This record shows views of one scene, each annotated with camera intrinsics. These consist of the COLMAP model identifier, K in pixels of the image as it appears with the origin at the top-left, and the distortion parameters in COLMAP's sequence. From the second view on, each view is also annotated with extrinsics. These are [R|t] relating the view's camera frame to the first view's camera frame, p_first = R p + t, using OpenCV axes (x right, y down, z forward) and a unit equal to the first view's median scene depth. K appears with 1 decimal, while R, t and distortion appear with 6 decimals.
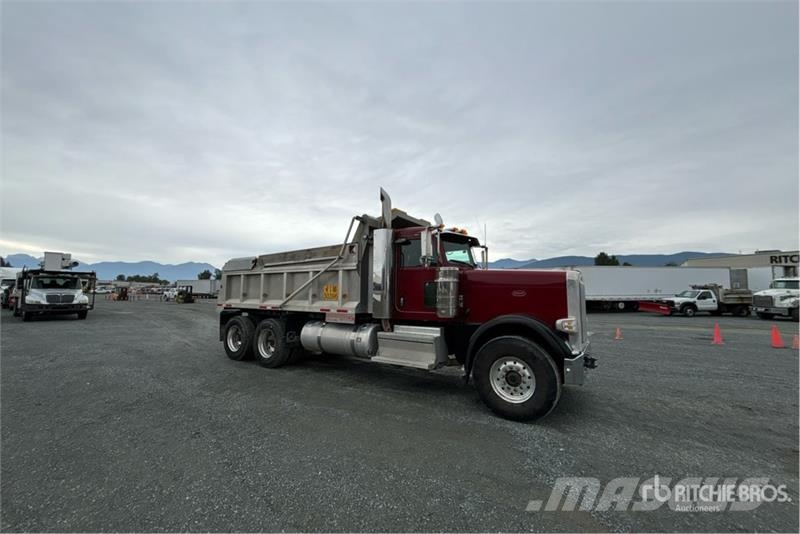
lens RADIAL K [[315.5, 0, 400.0], [0, 315.5, 267.0], [0, 0, 1]] dist [0.020955, -0.000102]
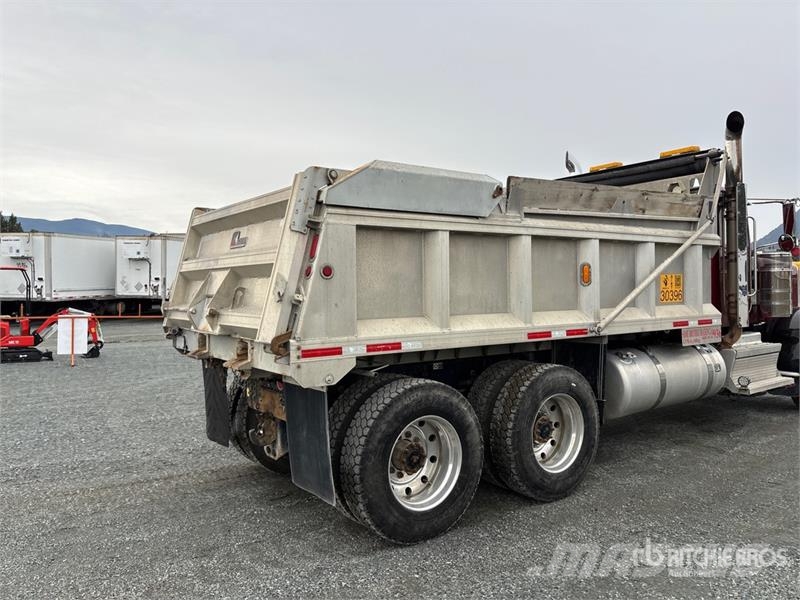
lens RADIAL K [[592.6, 0, 400.0], [0, 592.6, 300.0], [0, 0, 1]] dist [0.073051, -0.078714]
pose [[0.357421, -0.031275, 0.933419, -1.165746], [-0.064119, 0.996259, 0.057933, 0.066859], [-0.931740, -0.080557, 0.354079, 0.988808]]
